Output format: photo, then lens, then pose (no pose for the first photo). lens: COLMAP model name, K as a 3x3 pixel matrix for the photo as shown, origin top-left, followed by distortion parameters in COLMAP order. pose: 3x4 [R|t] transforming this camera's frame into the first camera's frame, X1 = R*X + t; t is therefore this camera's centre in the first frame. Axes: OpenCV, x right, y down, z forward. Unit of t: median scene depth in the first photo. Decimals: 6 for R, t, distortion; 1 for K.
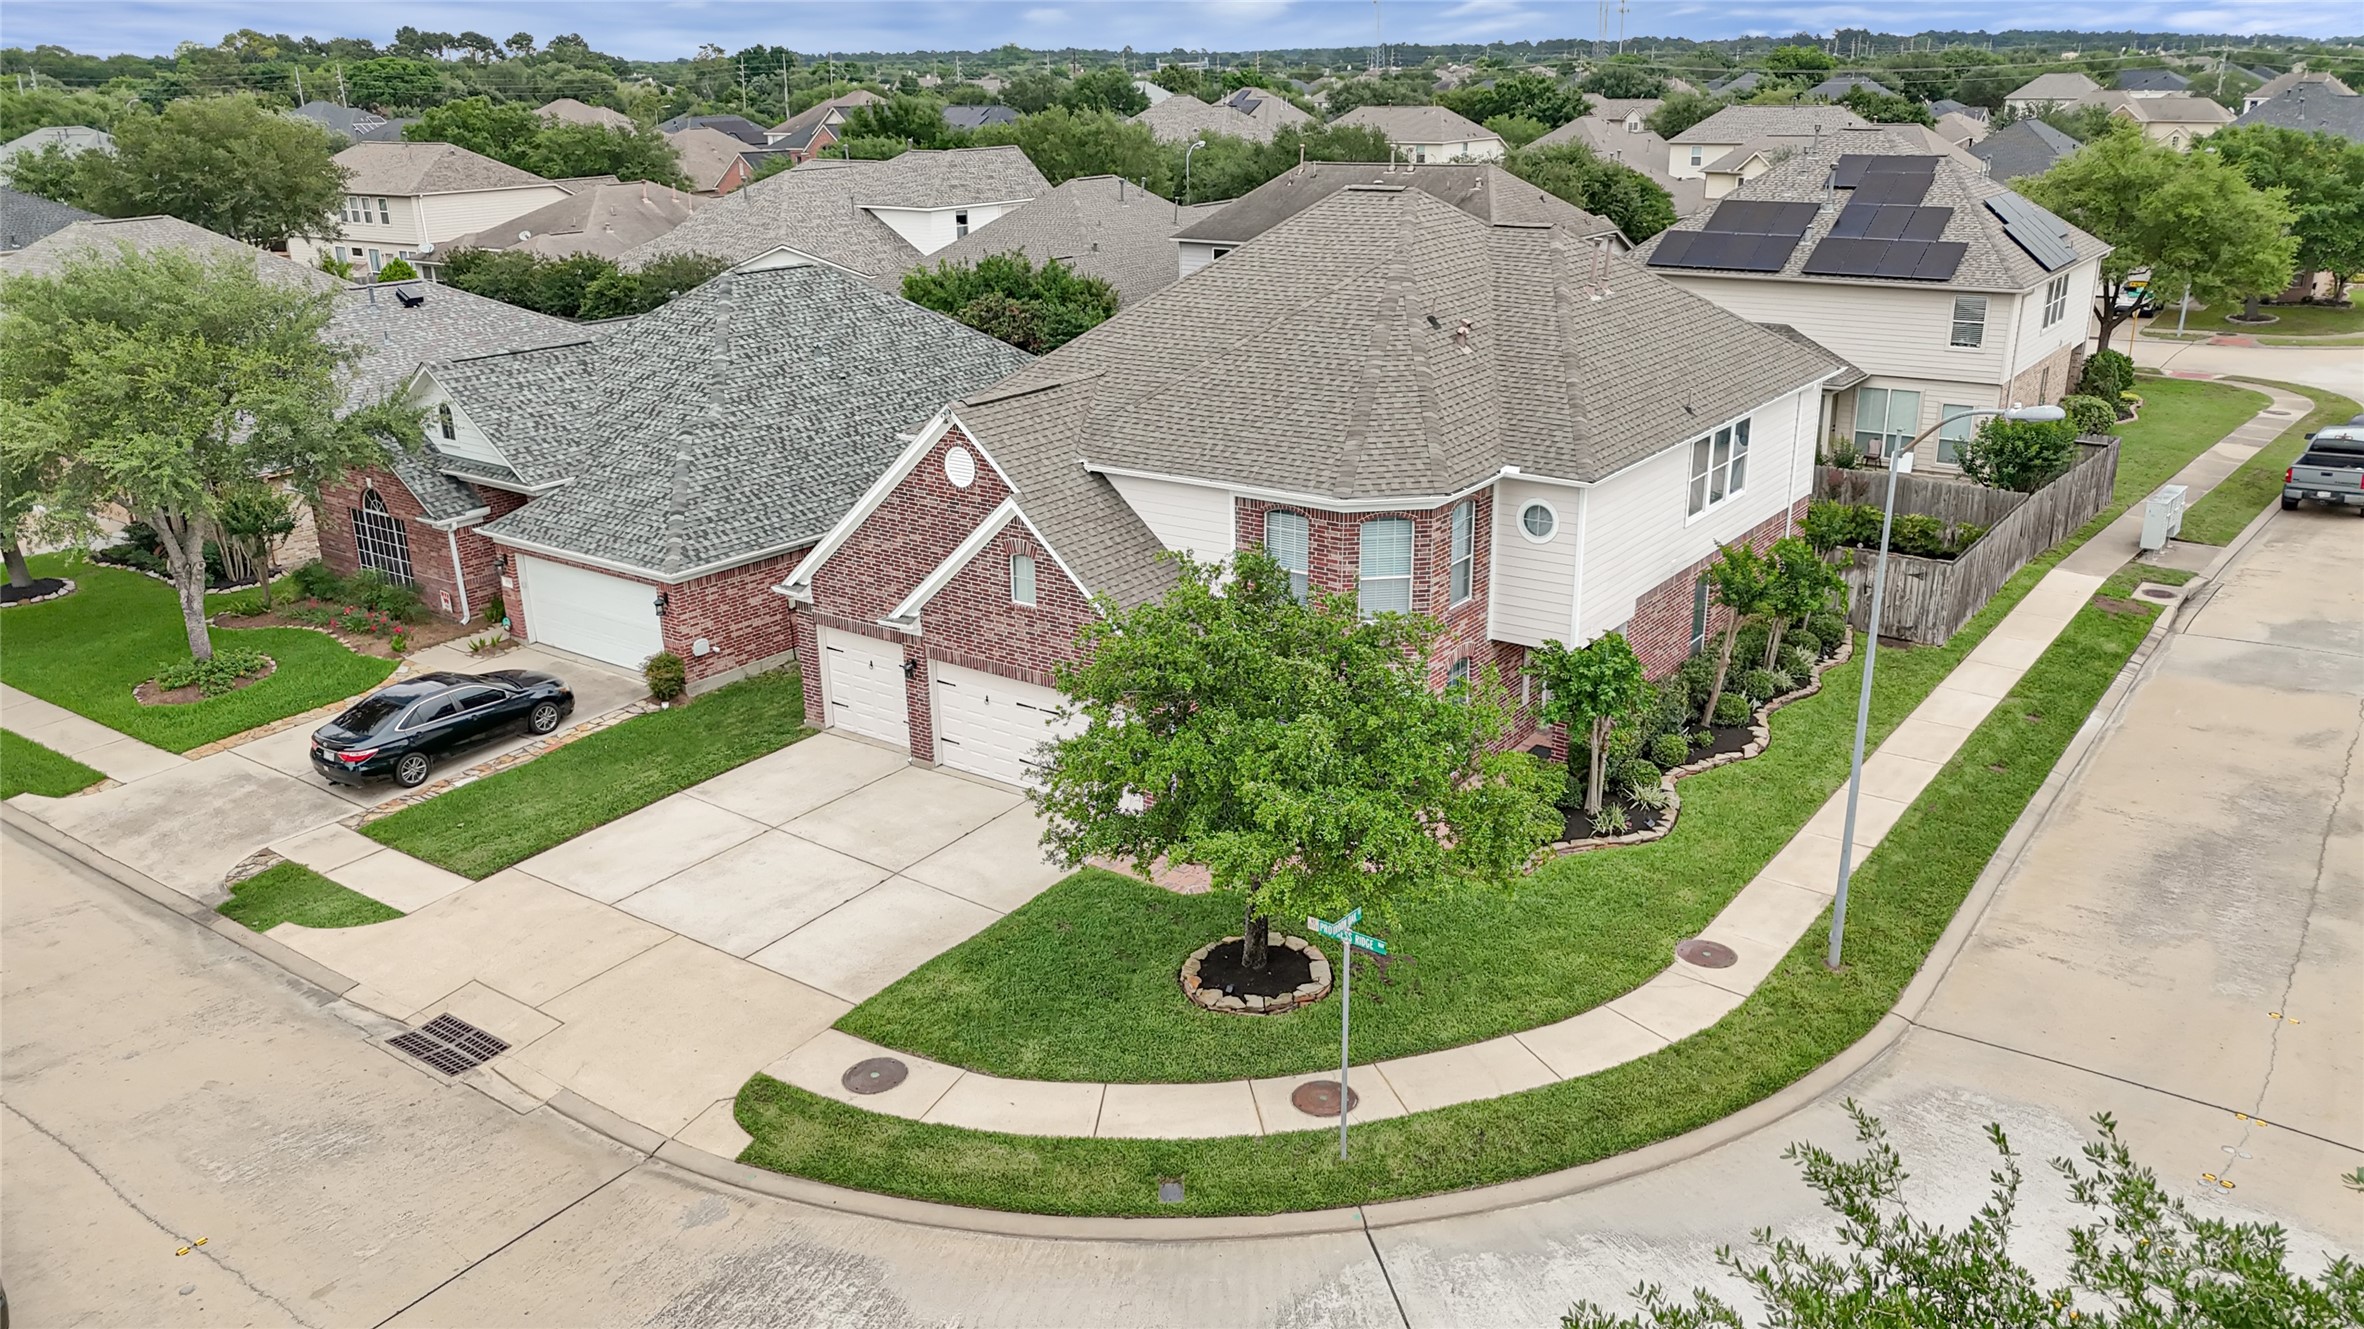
lens RADIAL K [[1744.8, 0, 1182.9], [0, 1744.8, 656.2], [0, 0, 1]] dist [0.071272, -0.080034]
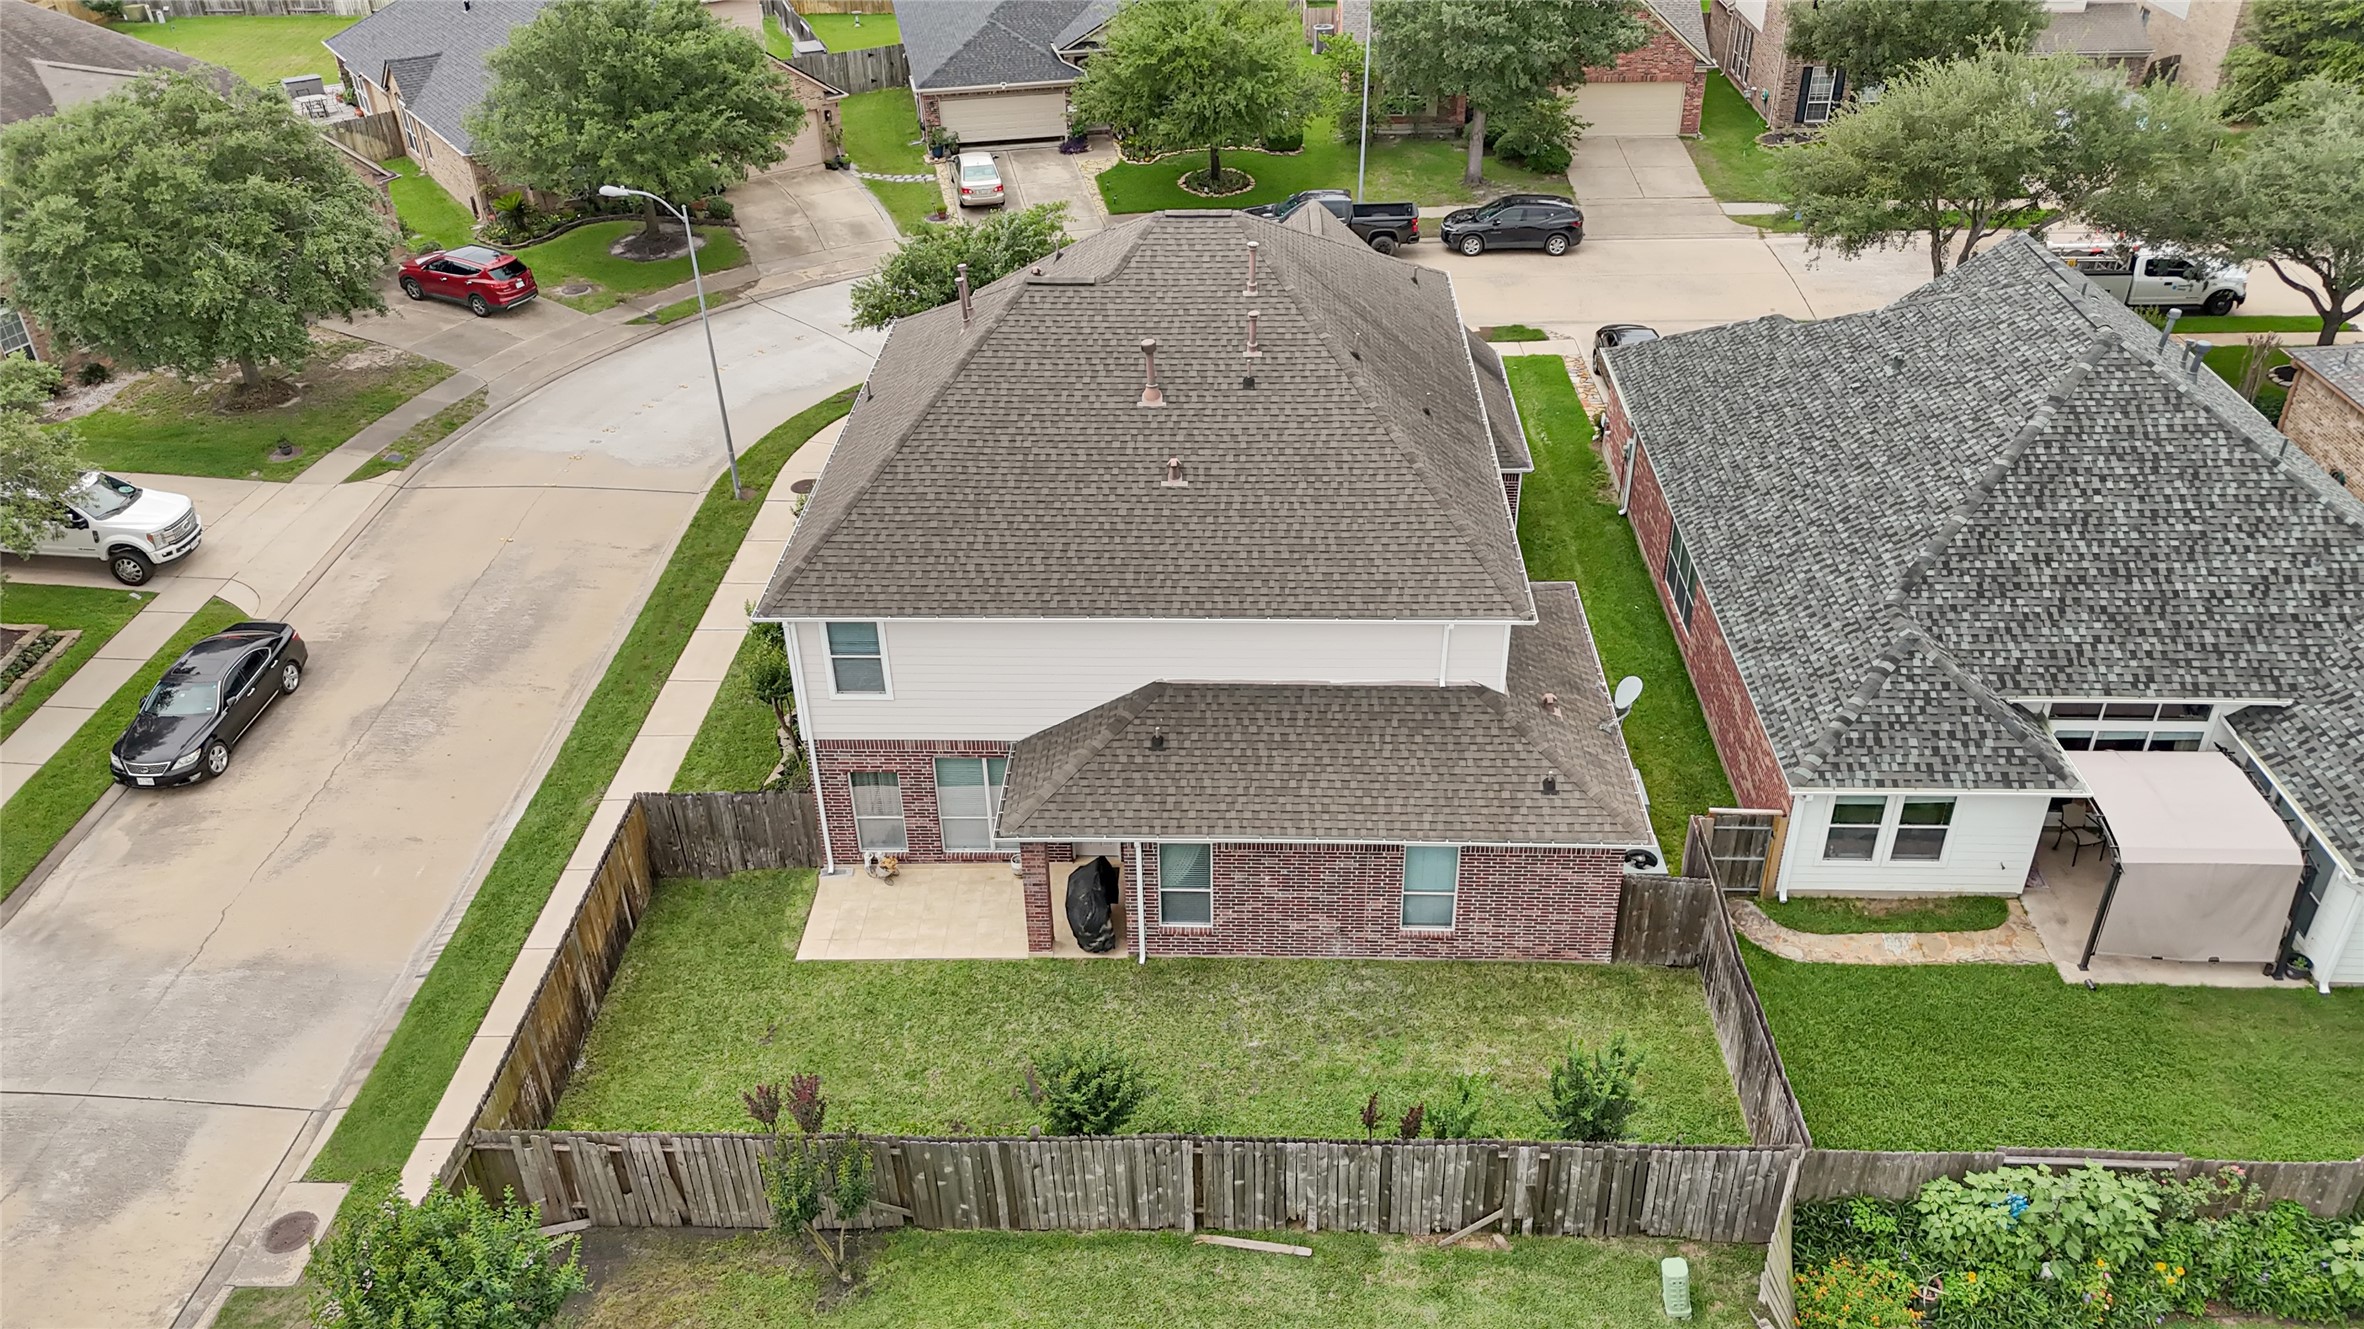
lens RADIAL K [[1744.8, 0, 1182.9], [0, 1744.8, 656.2], [0, 0, 1]] dist [0.071272, -0.080034]
pose [[-0.828662, 0.319711, -0.459461, 0.715253], [-0.148936, 0.665308, 0.731562, -0.903130], [0.539572, 0.674648, -0.503699, 1.857154]]
